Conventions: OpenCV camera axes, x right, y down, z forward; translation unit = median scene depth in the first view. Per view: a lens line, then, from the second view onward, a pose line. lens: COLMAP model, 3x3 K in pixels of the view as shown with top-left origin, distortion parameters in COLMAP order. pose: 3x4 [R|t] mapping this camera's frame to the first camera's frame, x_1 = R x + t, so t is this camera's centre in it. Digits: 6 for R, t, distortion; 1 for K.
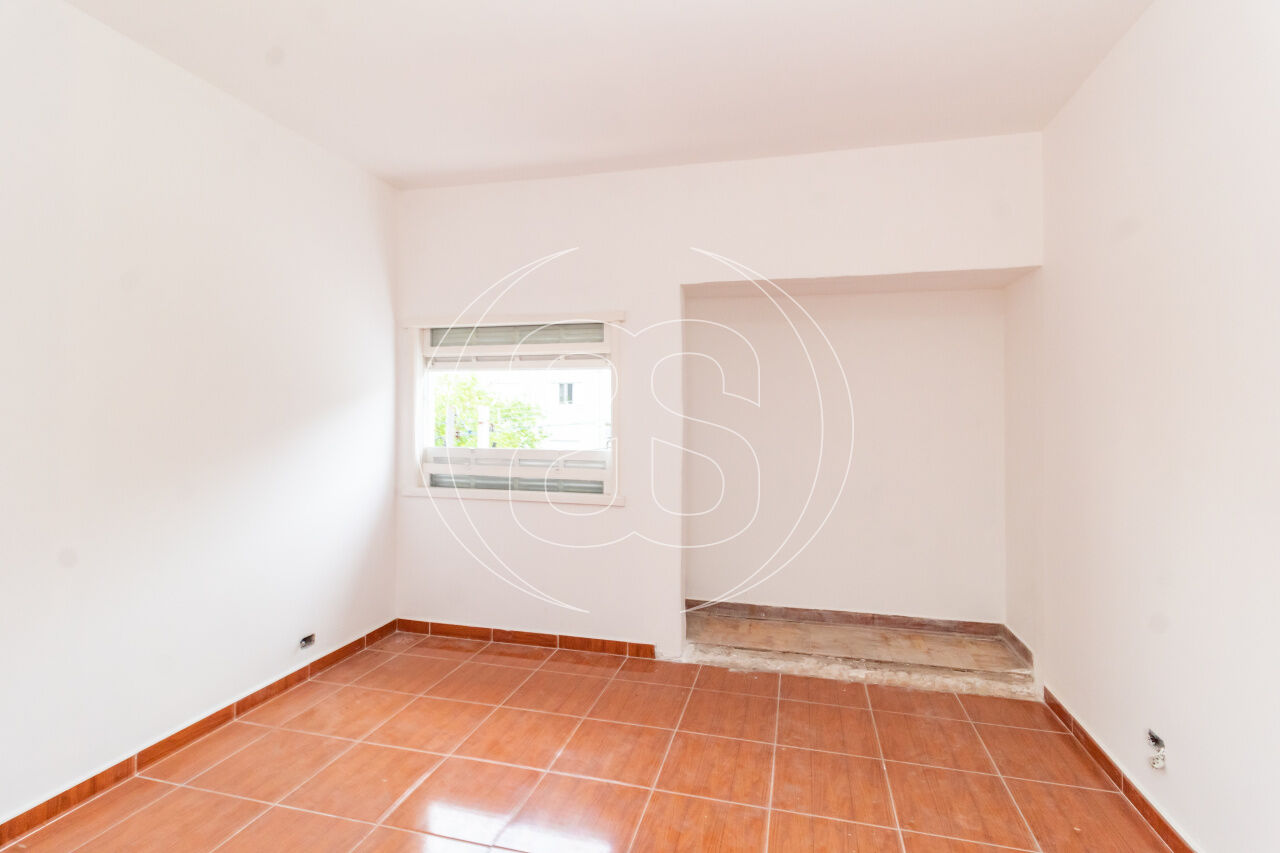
lens RADIAL K [[604.7, 0, 630.1], [0, 604.7, 419.0], [0, 0, 1]] dist [-0.001757, 0.003336]
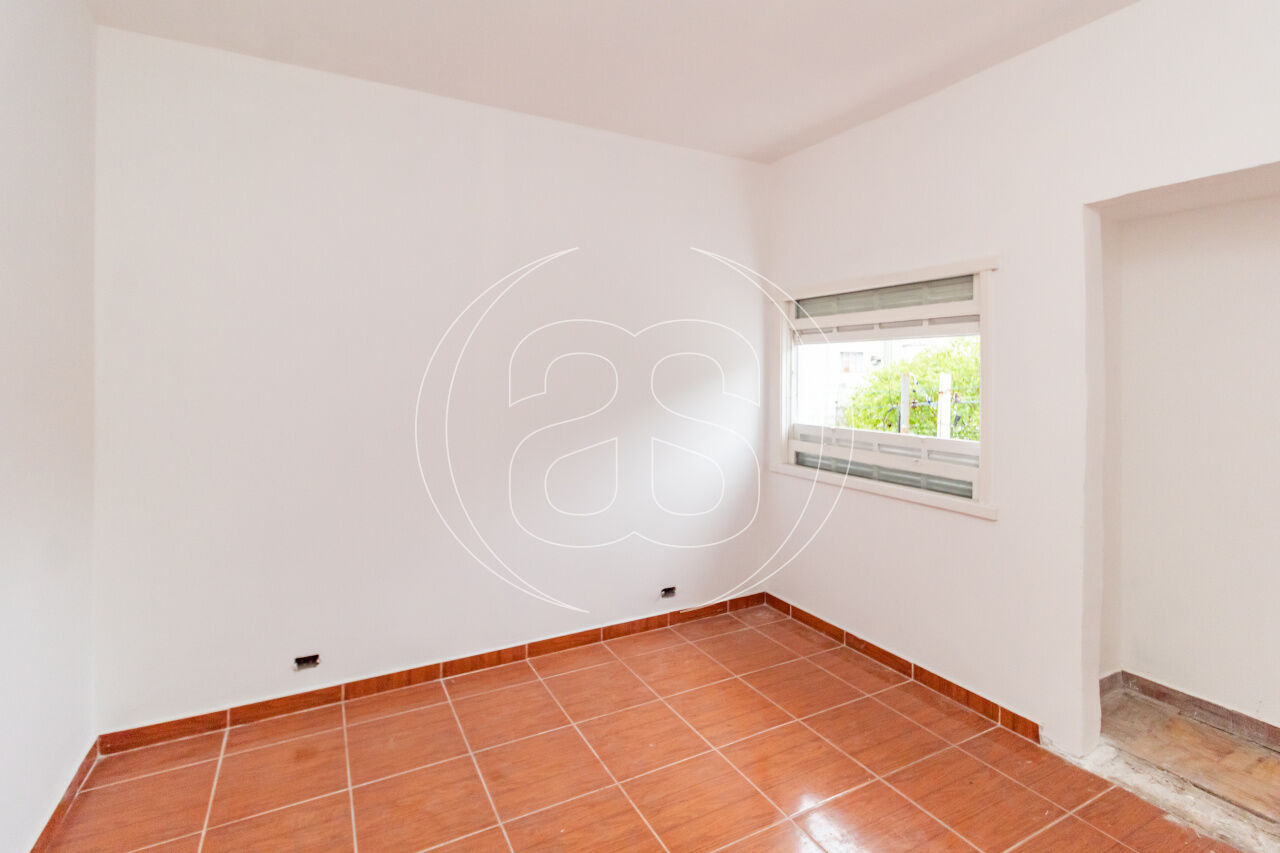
lens RADIAL K [[604.7, 0, 628.6], [0, 604.7, 393.2], [0, 0, 1]] dist [-0.001757, 0.003336]
pose [[0.690470, 0.019284, -0.723104, 0.208806], [-0.005138, 0.999750, 0.021755, -0.024756], [0.723342, -0.011306, 0.690397, 0.168392]]
